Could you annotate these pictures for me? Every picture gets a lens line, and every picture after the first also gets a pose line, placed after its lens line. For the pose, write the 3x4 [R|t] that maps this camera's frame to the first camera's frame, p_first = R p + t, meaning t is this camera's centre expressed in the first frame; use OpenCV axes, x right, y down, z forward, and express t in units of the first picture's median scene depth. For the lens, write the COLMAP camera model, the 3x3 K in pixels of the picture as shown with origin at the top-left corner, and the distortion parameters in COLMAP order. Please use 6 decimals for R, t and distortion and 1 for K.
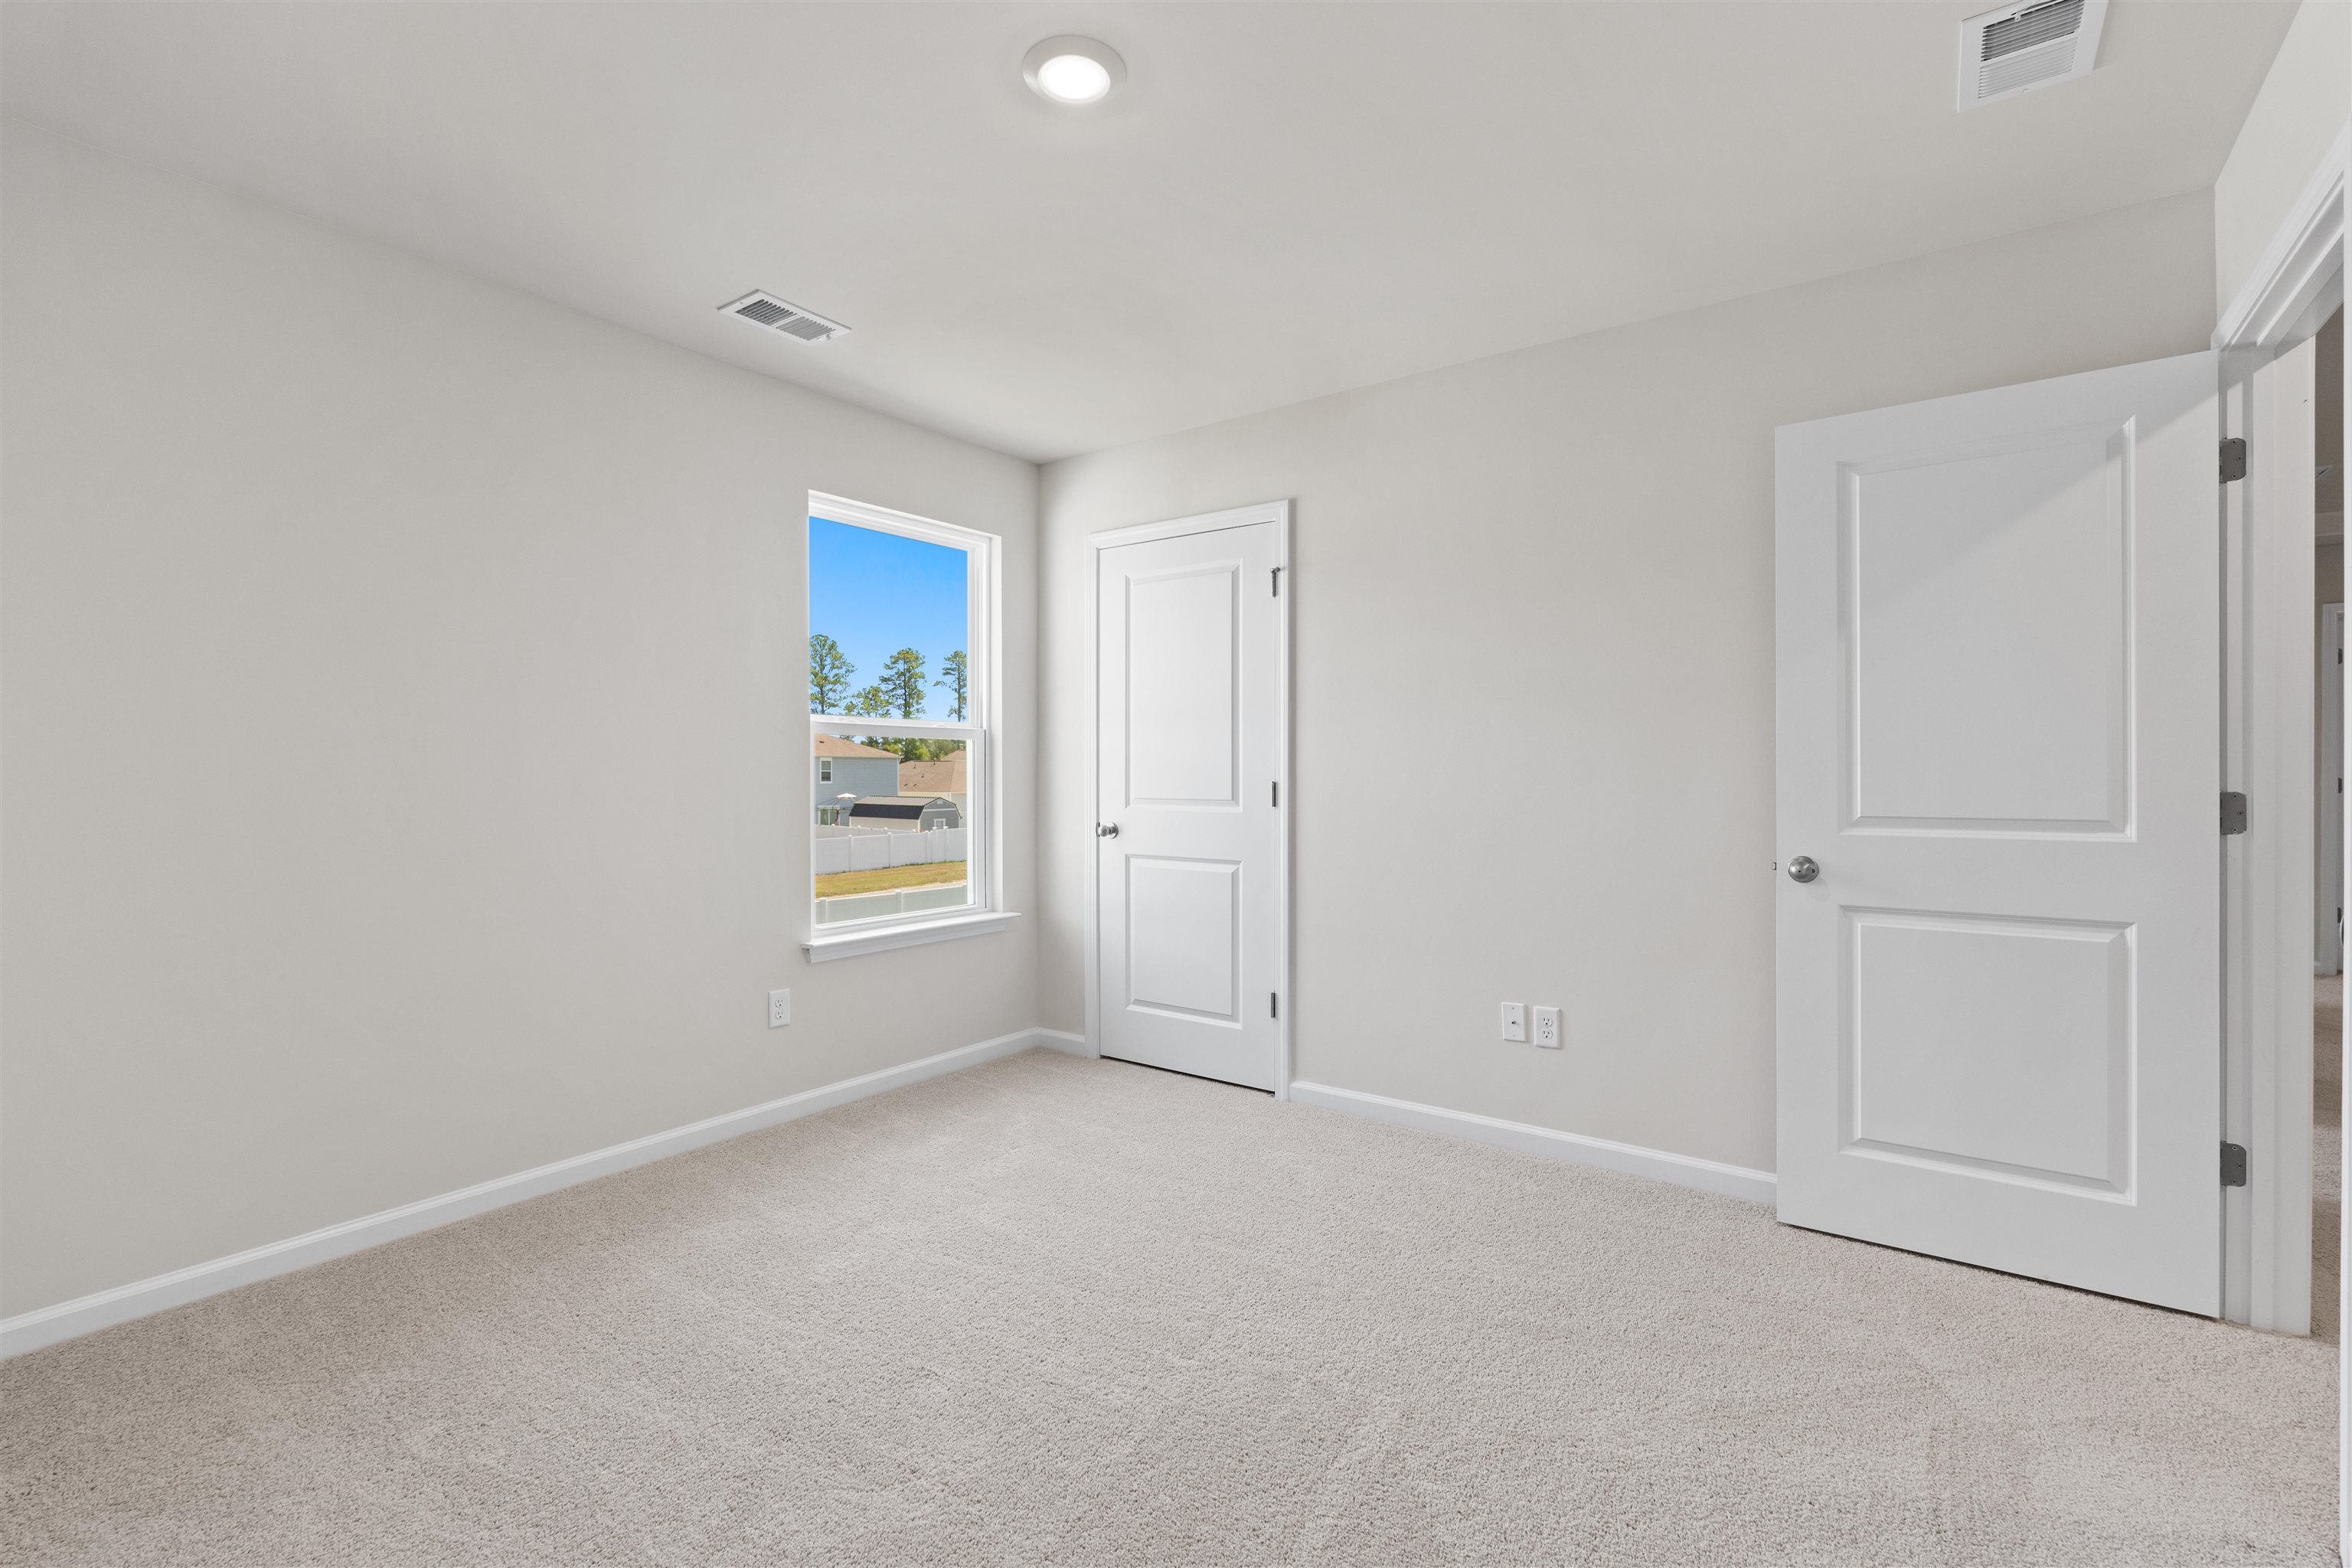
lens RADIAL K [[1032.3, 0, 1186.4], [0, 1032.3, 778.4], [0, 0, 1]] dist [0.000325, 0.000051]
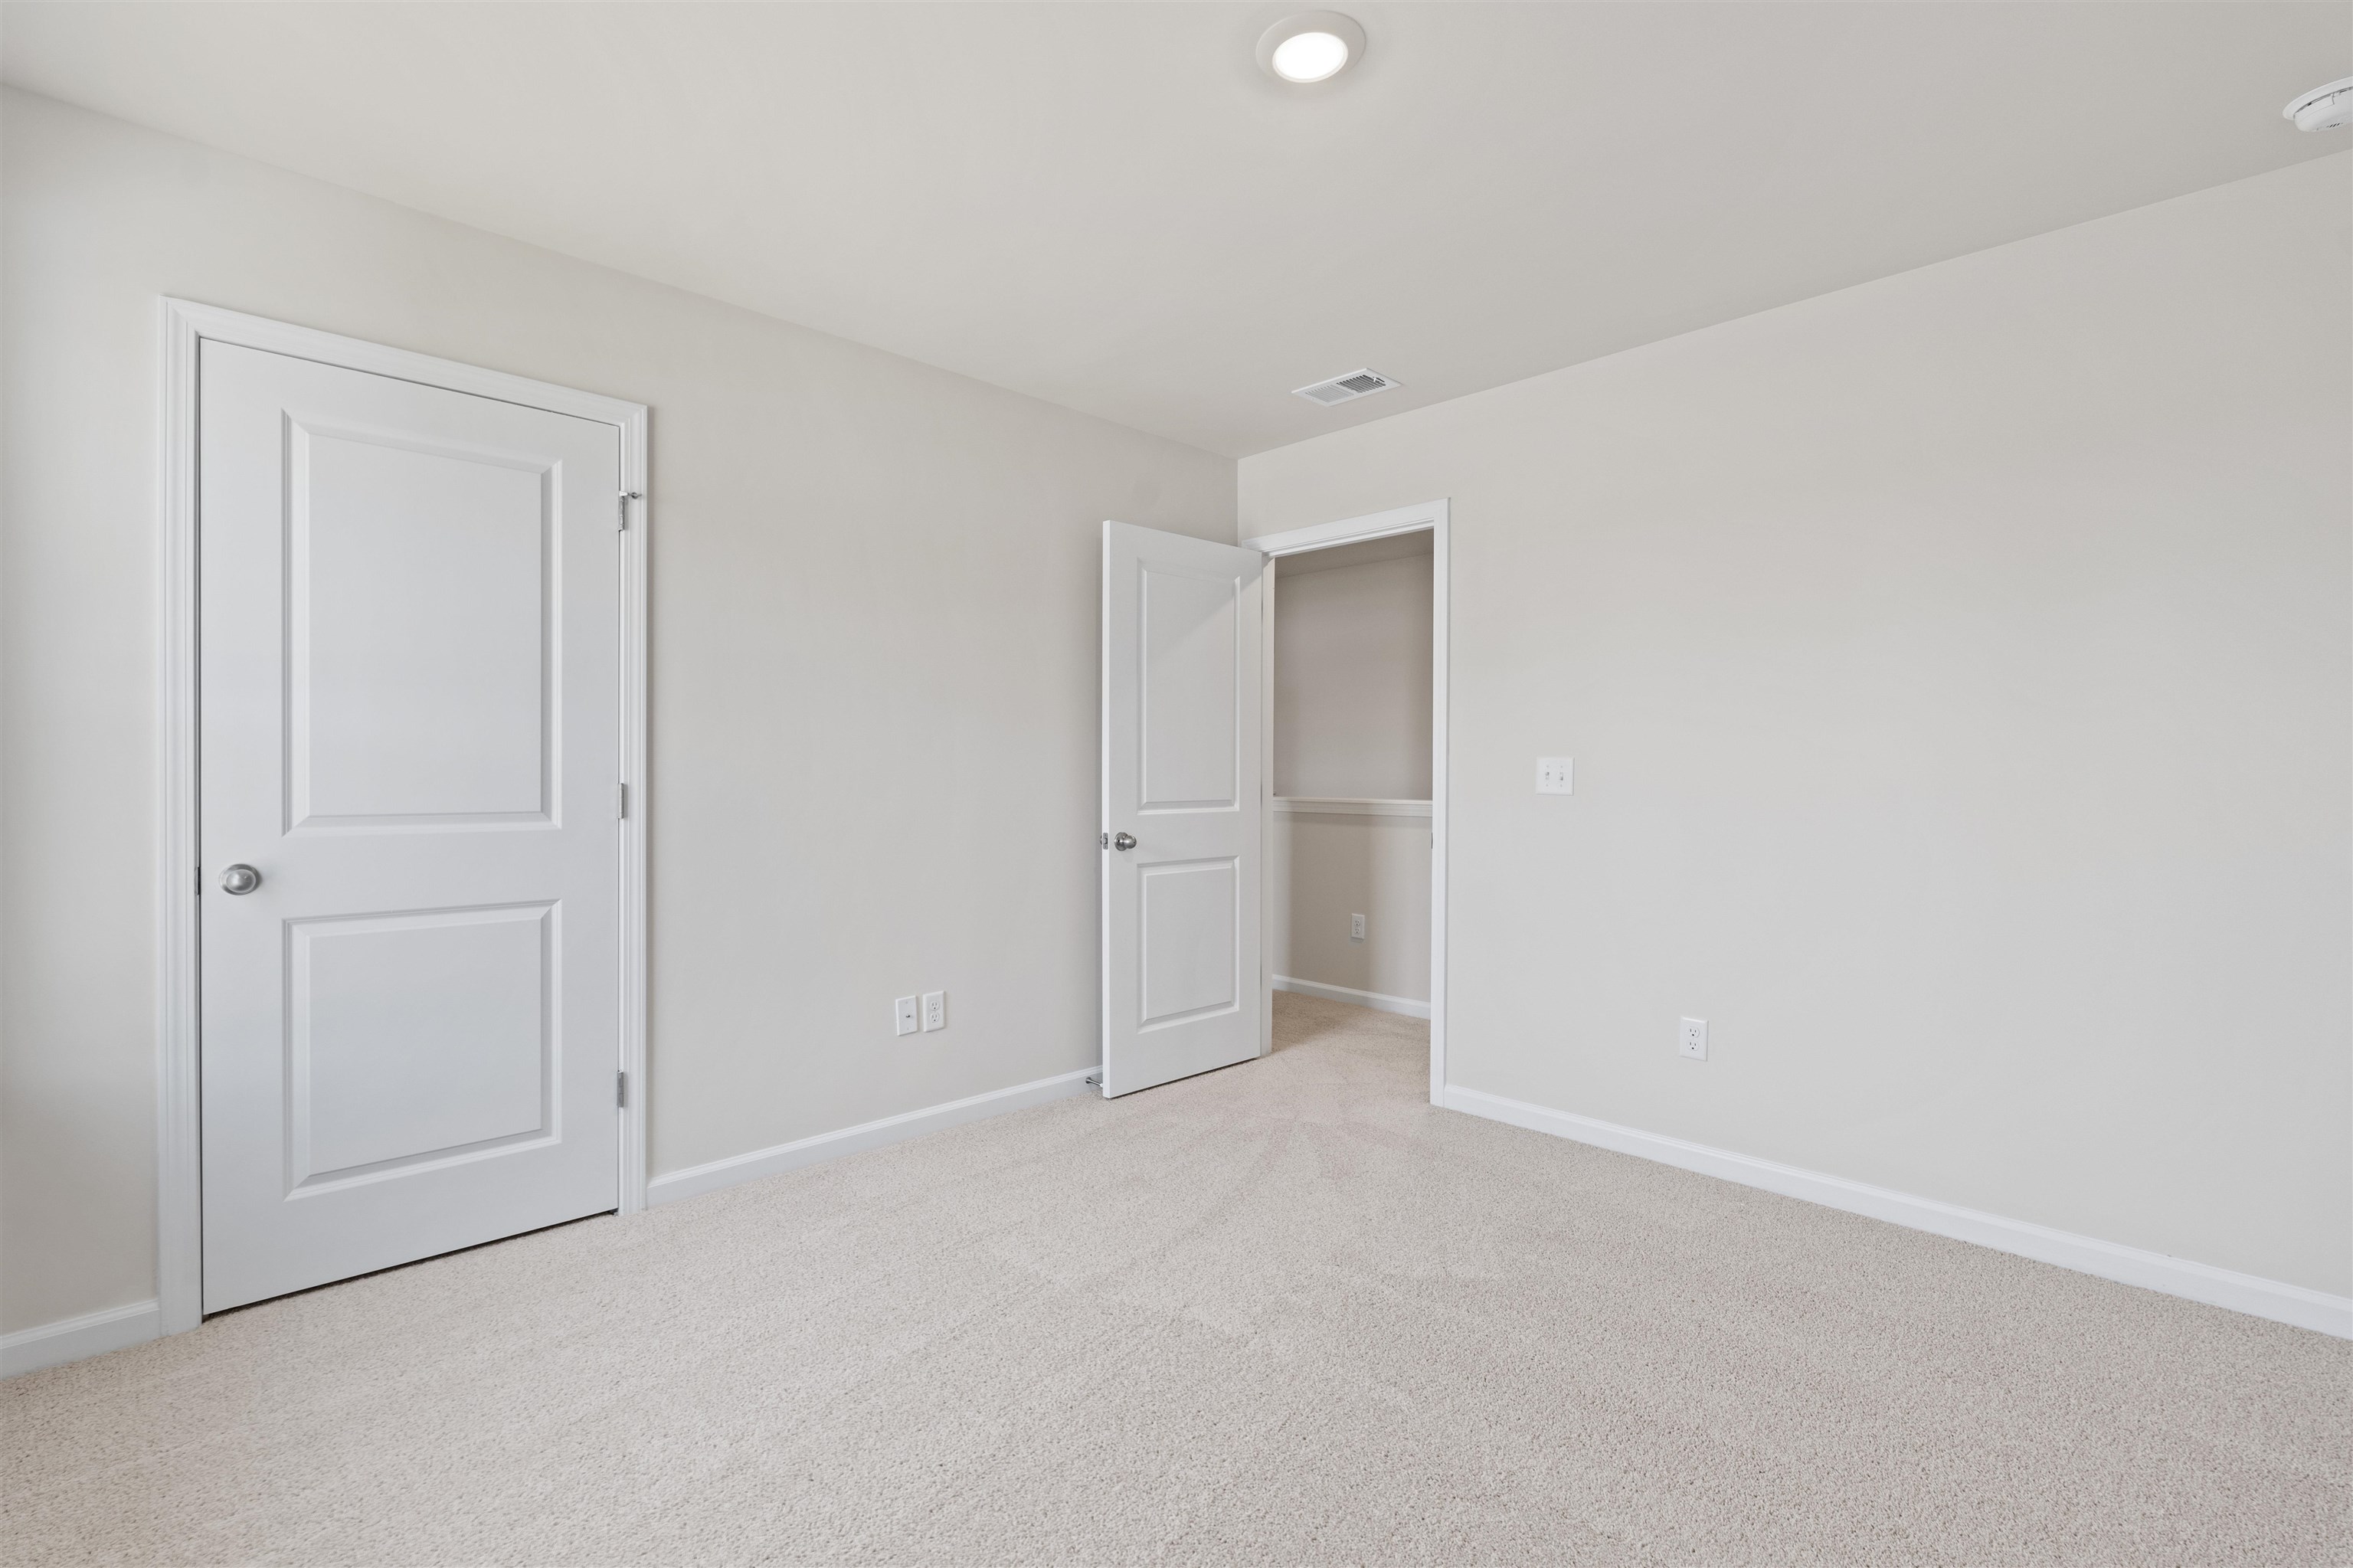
lens RADIAL K [[1061.0, 0, 1176.5], [0, 1061.0, 784.0], [0, 0, 1]] dist [-0.000952, 0.000196]
pose [[0.181461, -0.011202, 0.983334, -0.587171], [0.001773, 0.999937, 0.011064, -0.004429], [-0.983397, -0.000264, 0.181469, 0.482057]]
